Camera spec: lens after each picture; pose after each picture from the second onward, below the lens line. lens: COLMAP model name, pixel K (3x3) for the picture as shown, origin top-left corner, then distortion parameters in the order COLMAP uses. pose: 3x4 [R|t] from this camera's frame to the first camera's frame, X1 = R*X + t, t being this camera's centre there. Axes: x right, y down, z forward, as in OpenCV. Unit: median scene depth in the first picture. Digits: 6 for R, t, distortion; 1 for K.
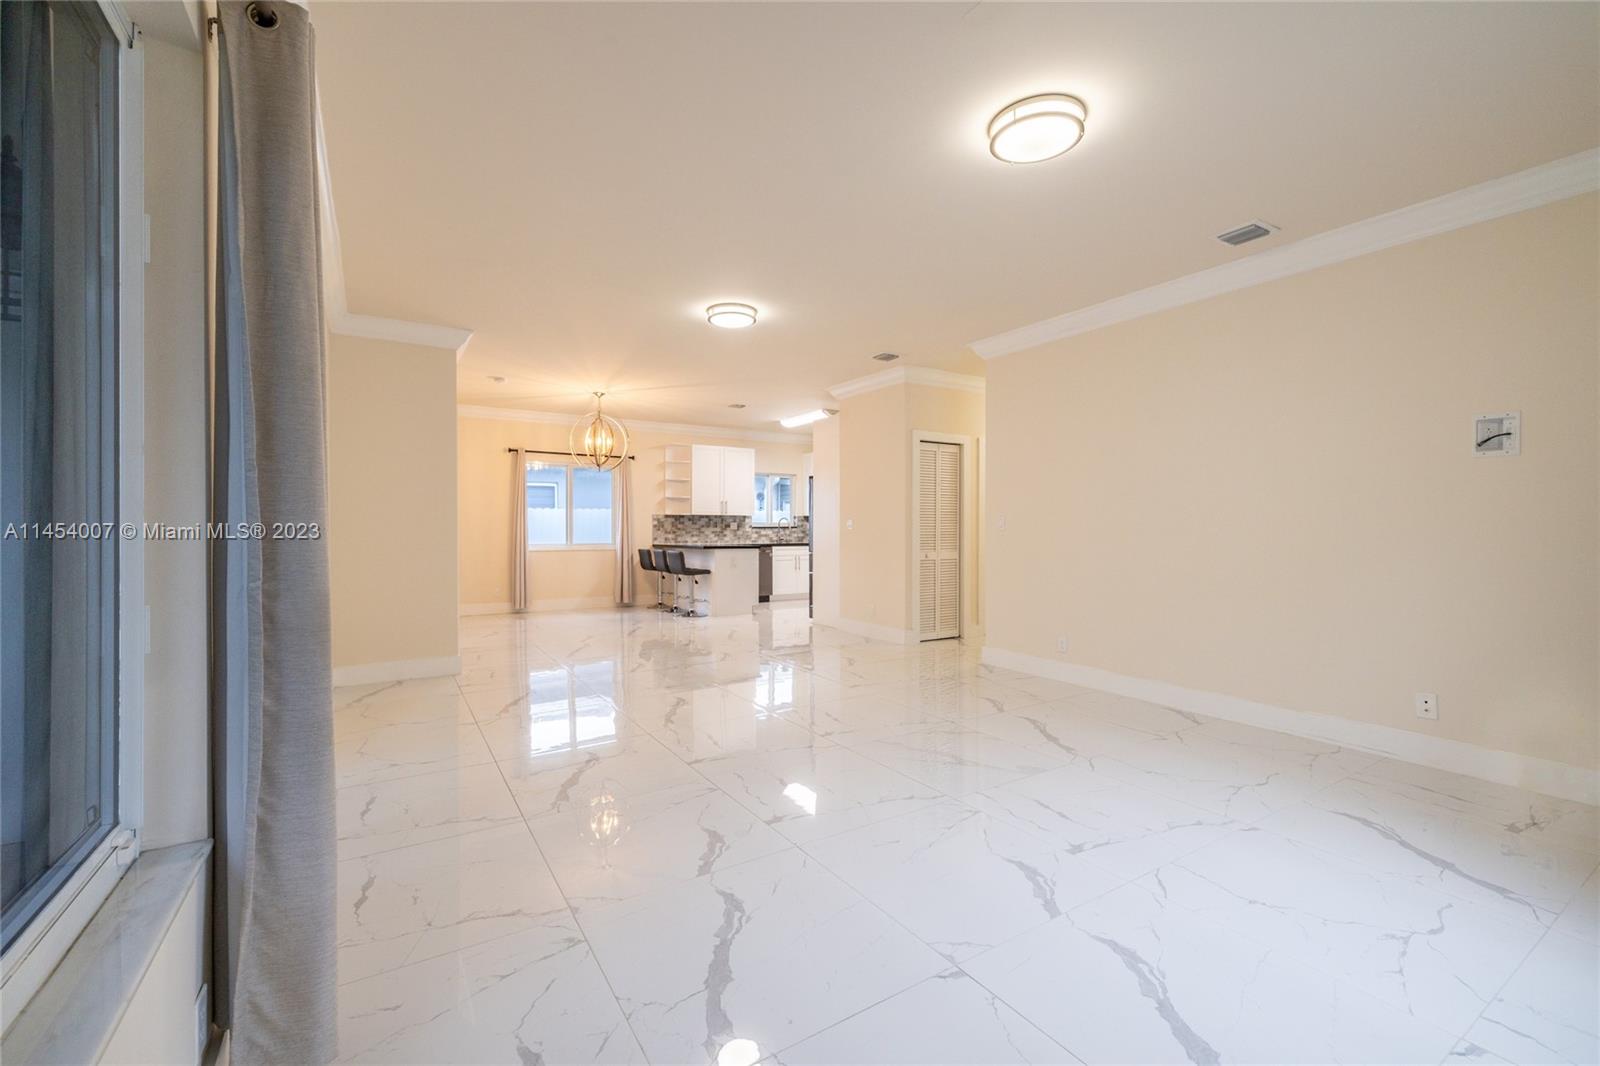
lens RADIAL K [[669.8, 0, 800.1], [0, 669.8, 526.8], [0, 0, 1]] dist [0.000467, 0.000507]
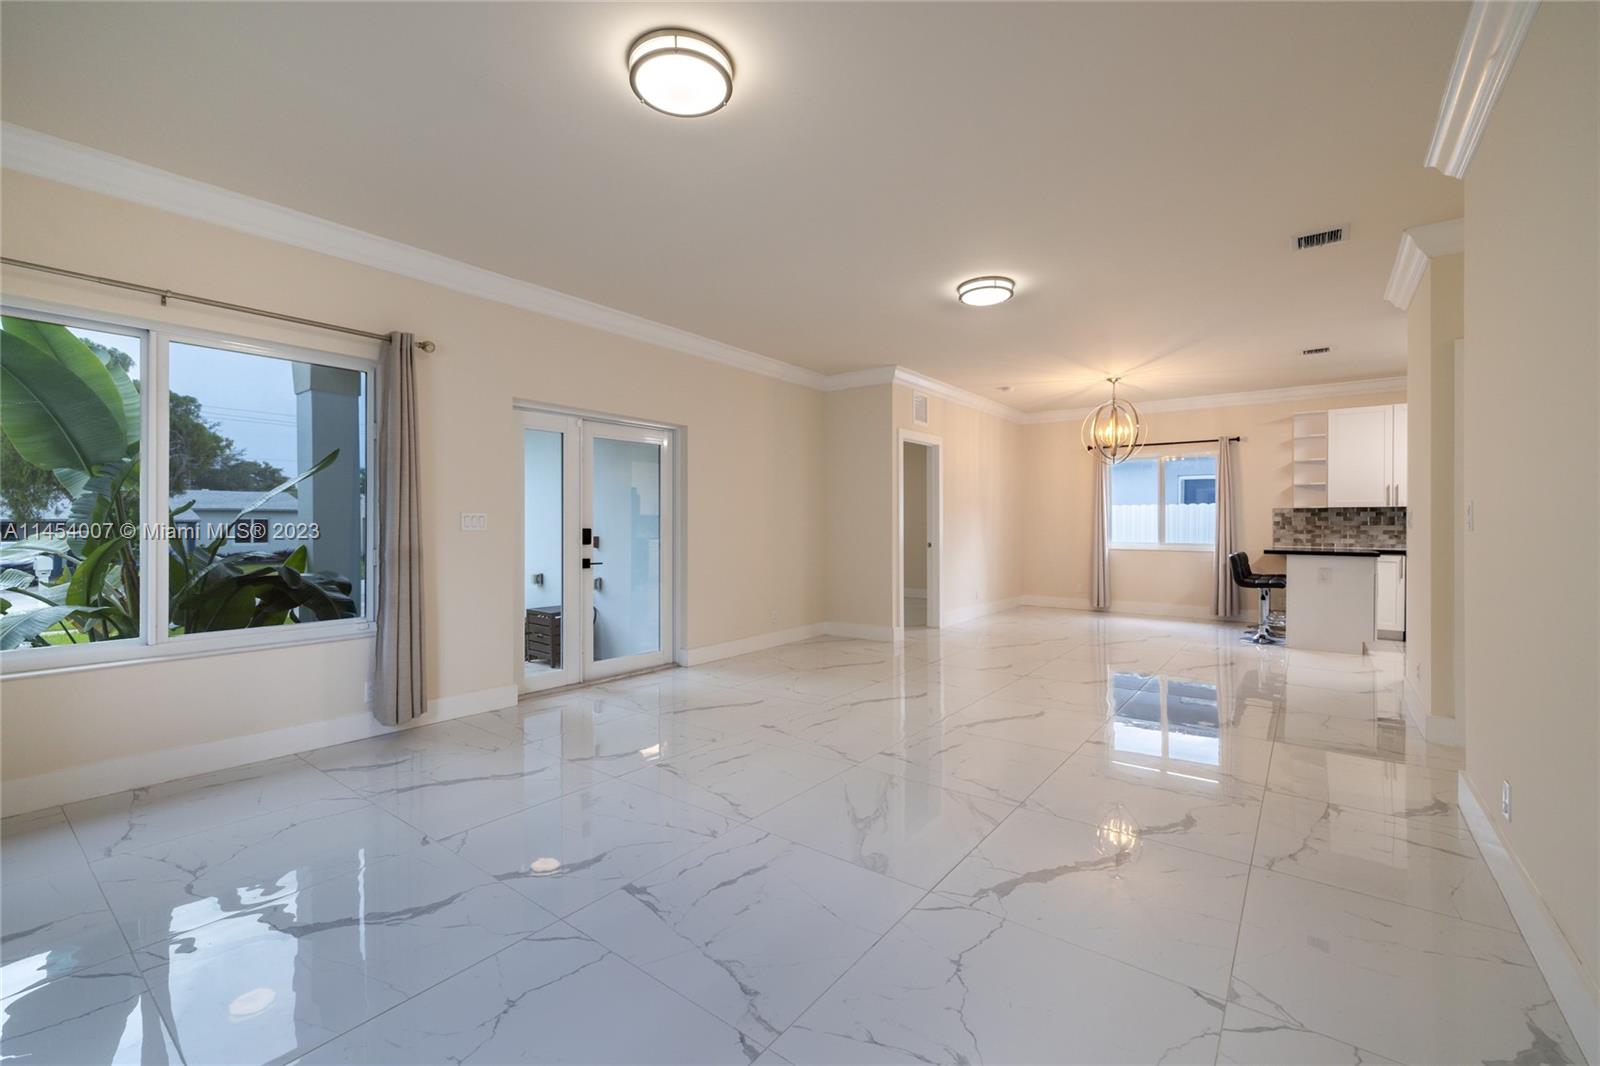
lens RADIAL K [[669.8, 0, 800.1], [0, 669.8, 526.8], [0, 0, 1]] dist [0.000467, 0.000507]
pose [[0.346563, 0.002928, -0.938022, 0.323778], [0.000747, 0.999994, 0.003398, -0.000083], [0.938026, -0.001878, 0.346559, 0.221618]]
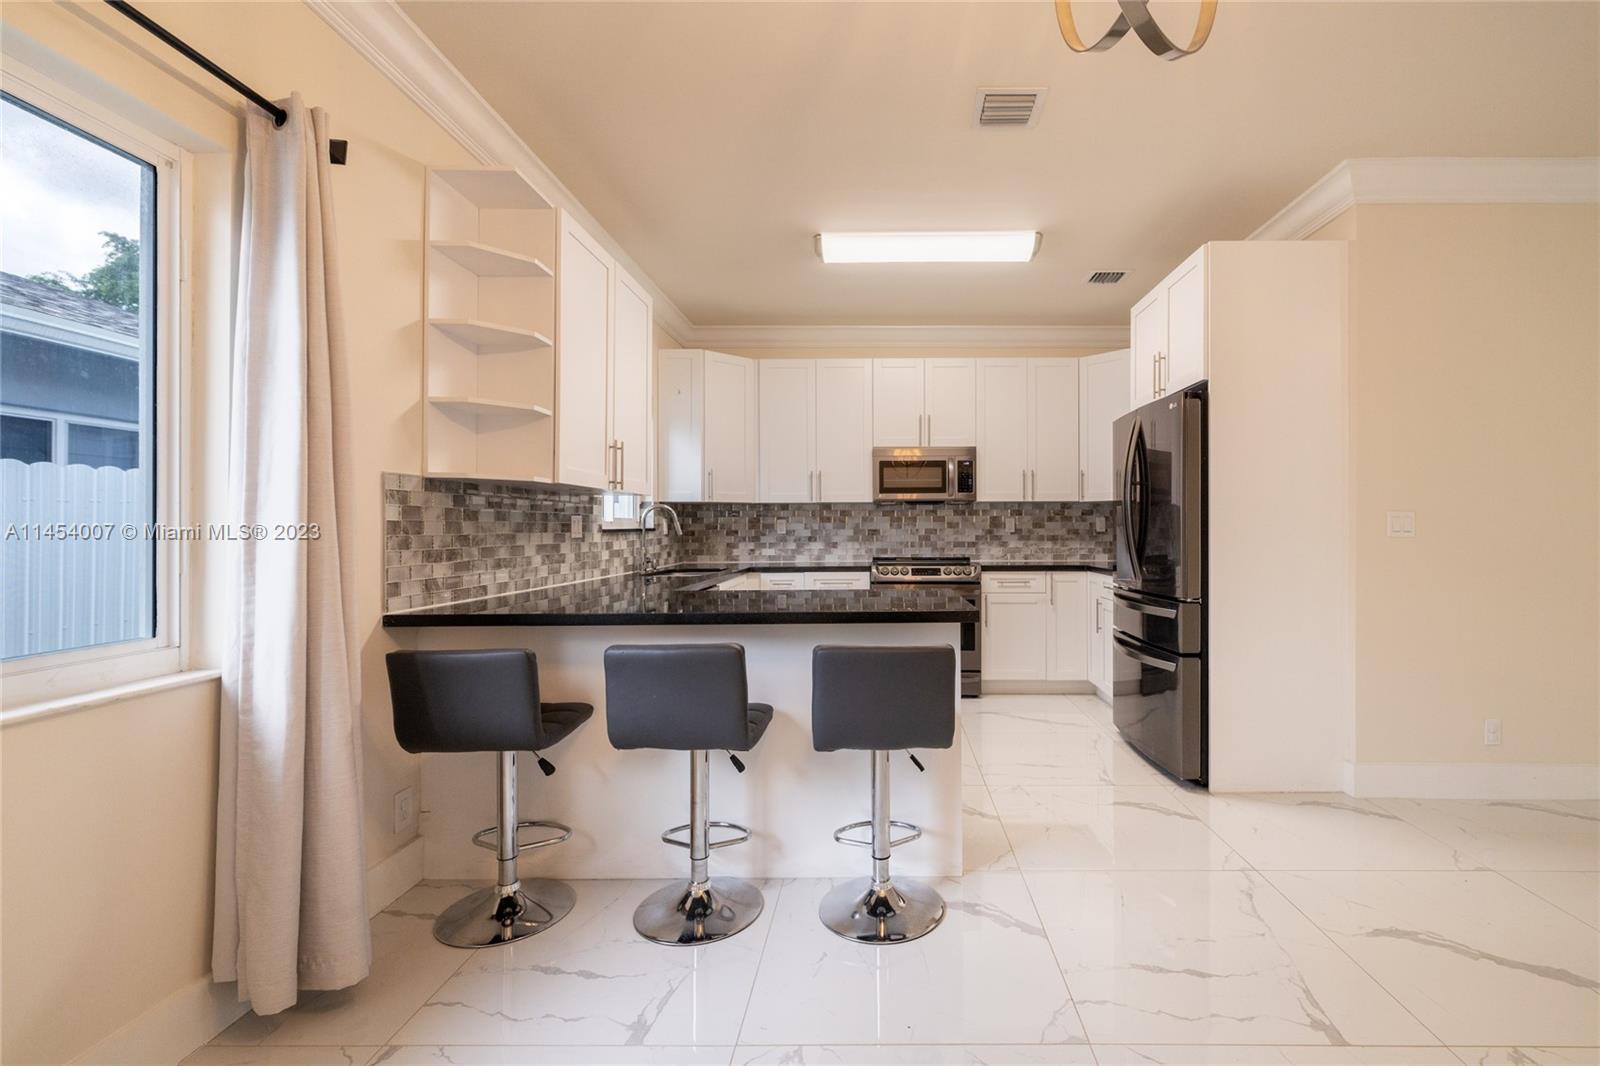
lens RADIAL K [[699.7, 0, 877.8], [0, 699.7, 523.2], [0, 0, 1]] dist [0.000700, 0.000203]
pose [[0.535075, 0.006453, 0.844780, -0.326836], [-0.006101, 0.999974, -0.003774, -0.002741], [-0.844782, -0.003135, 0.535101, 0.770851]]
